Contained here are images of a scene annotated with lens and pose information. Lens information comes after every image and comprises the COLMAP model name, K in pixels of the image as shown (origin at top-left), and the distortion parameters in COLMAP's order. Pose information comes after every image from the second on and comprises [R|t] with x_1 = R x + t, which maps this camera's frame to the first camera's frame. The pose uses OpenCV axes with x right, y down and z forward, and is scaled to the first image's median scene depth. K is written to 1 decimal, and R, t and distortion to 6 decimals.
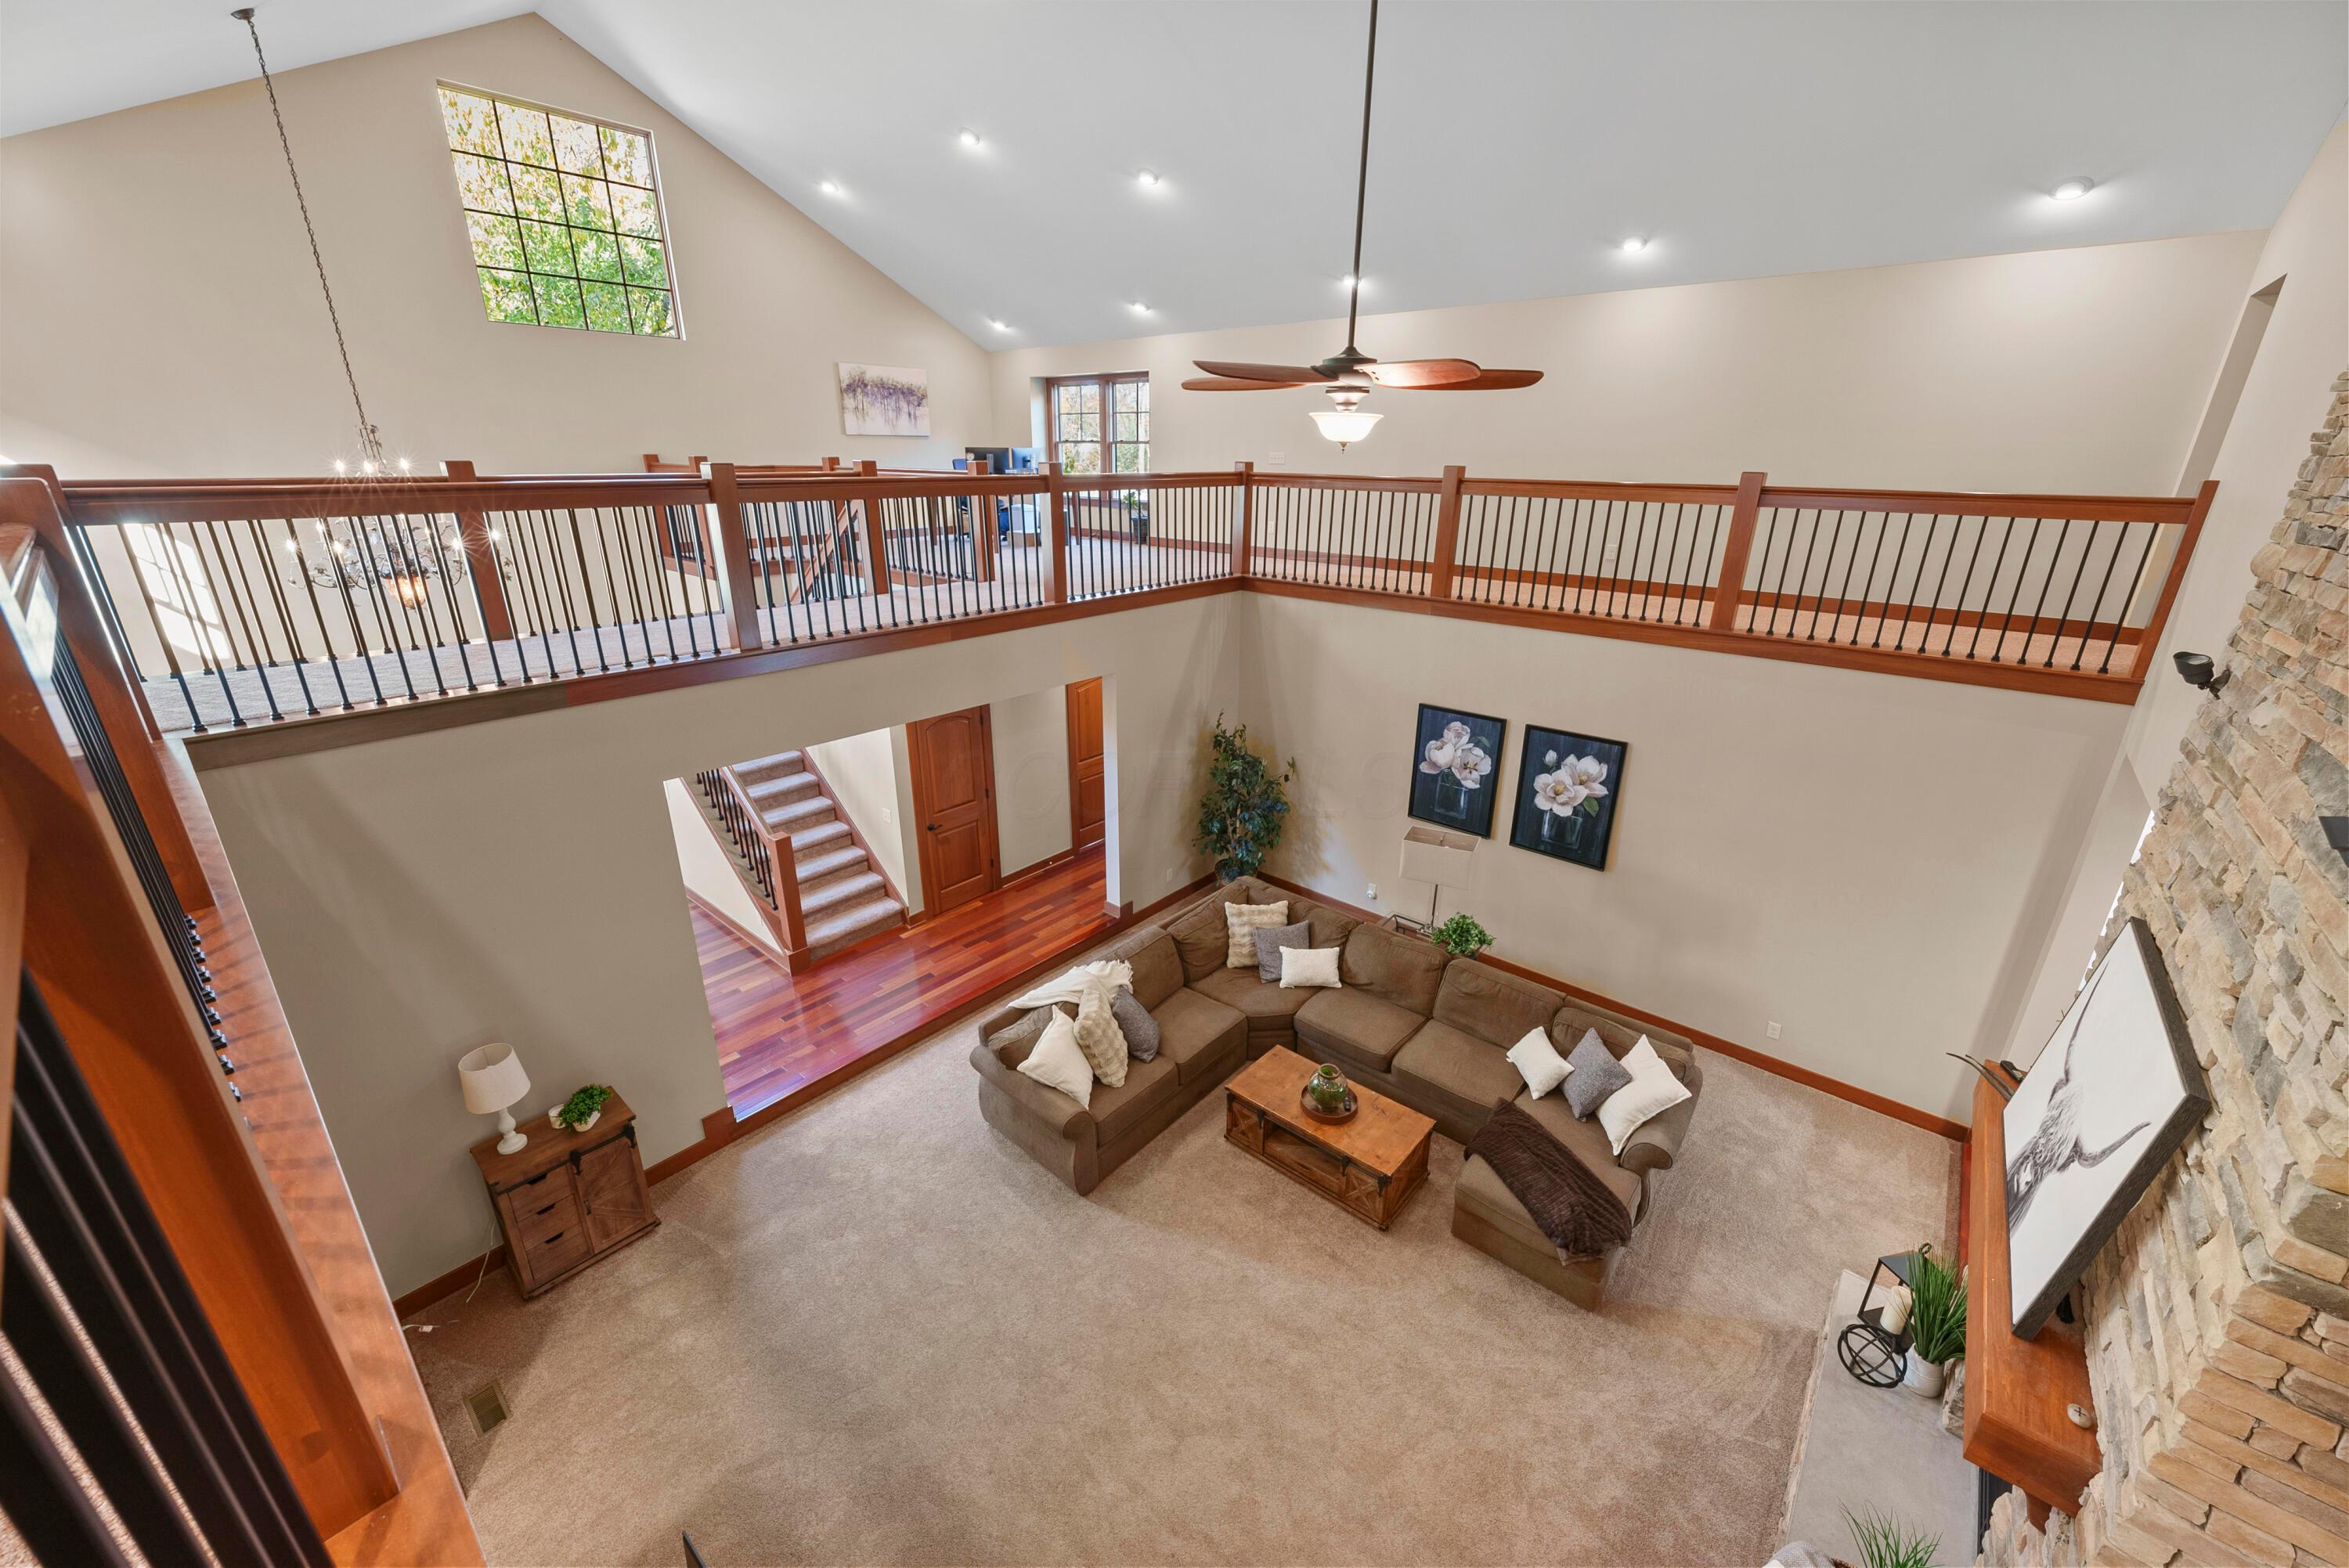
lens RADIAL K [[880.8, 0, 1177.2], [0, 880.8, 768.4], [0, 0, 1]] dist [-0.001322, -0.000304]
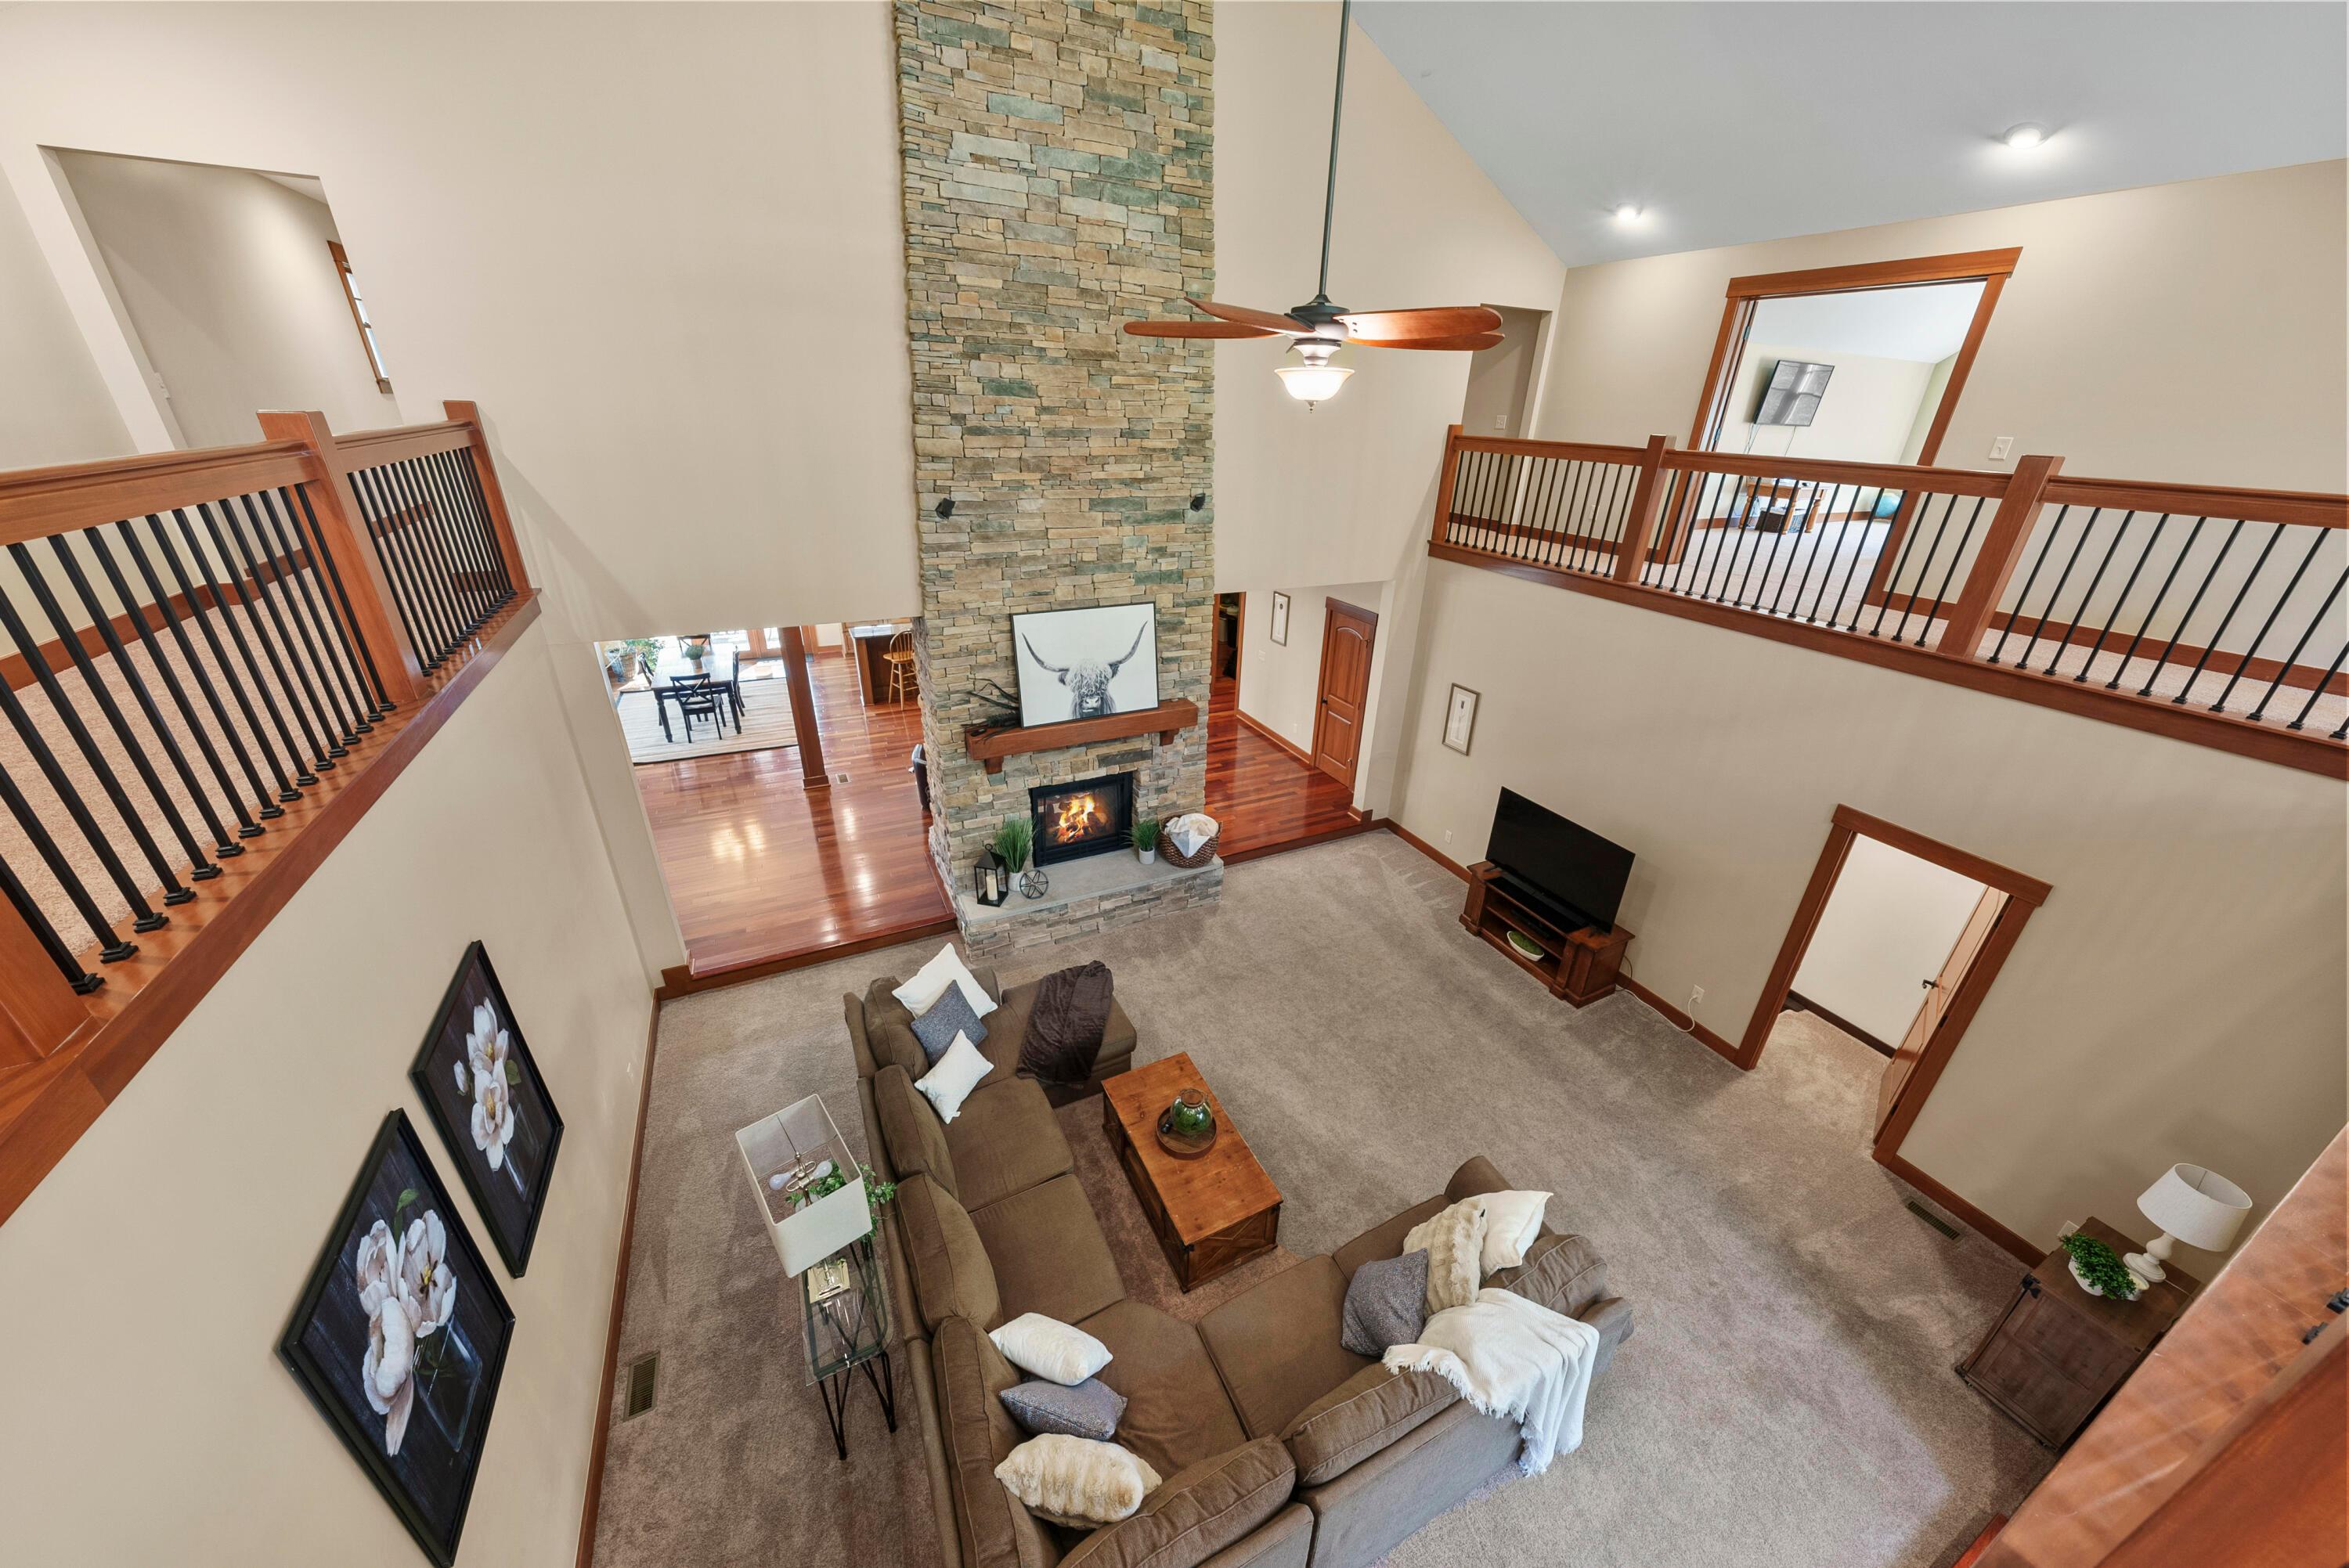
lens RADIAL K [[798.1, 0, 1183.9], [0, 798.1, 773.1], [0, 0, 1]] dist [-0.000647, -0.000013]
pose [[-0.921053, -0.198813, 0.334865, -0.025884], [0.093178, 0.722391, 0.685178, -0.373257], [-0.378126, 0.662288, -0.646835, 1.024044]]
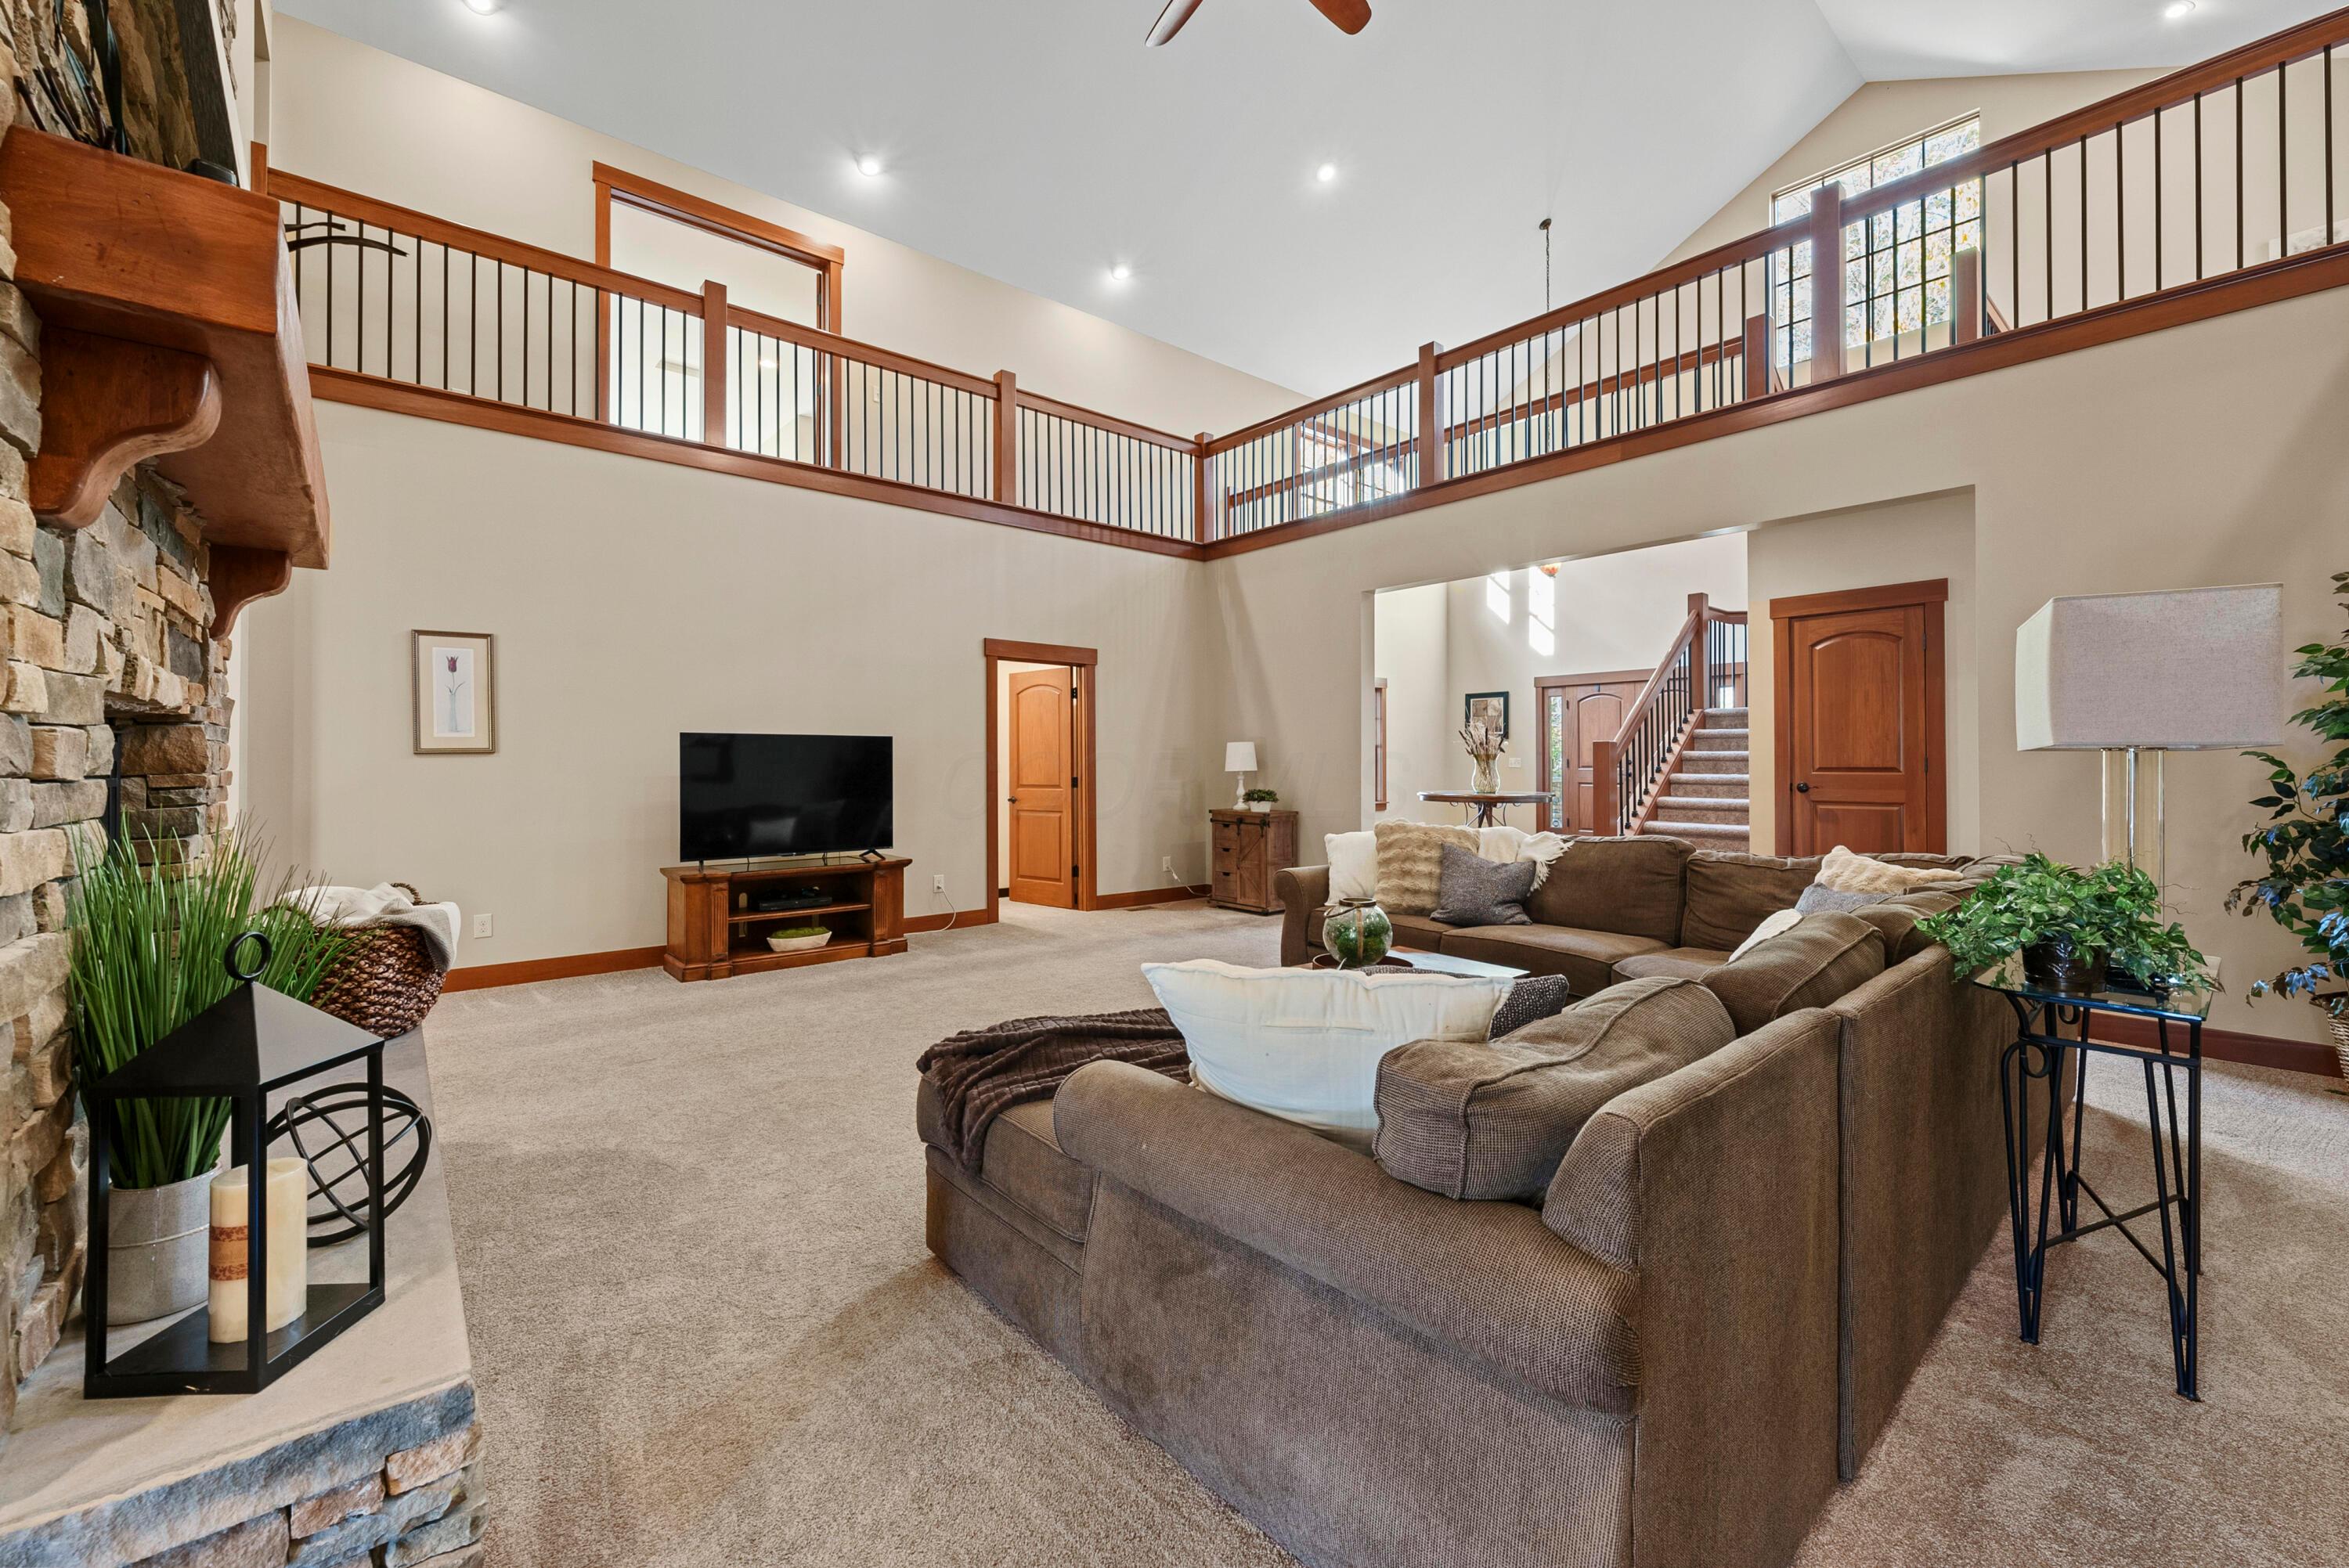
lens RADIAL K [[945.8, 0, 1180.5], [0, 945.8, 767.8], [0, 0, 1]] dist [-0.000008, 0.000005]
pose [[-0.165220, -0.018221, -0.986088, 0.631082], [-0.337058, 0.940672, 0.039093, 0.218184], [0.926873, 0.338828, -0.161559, 0.756301]]
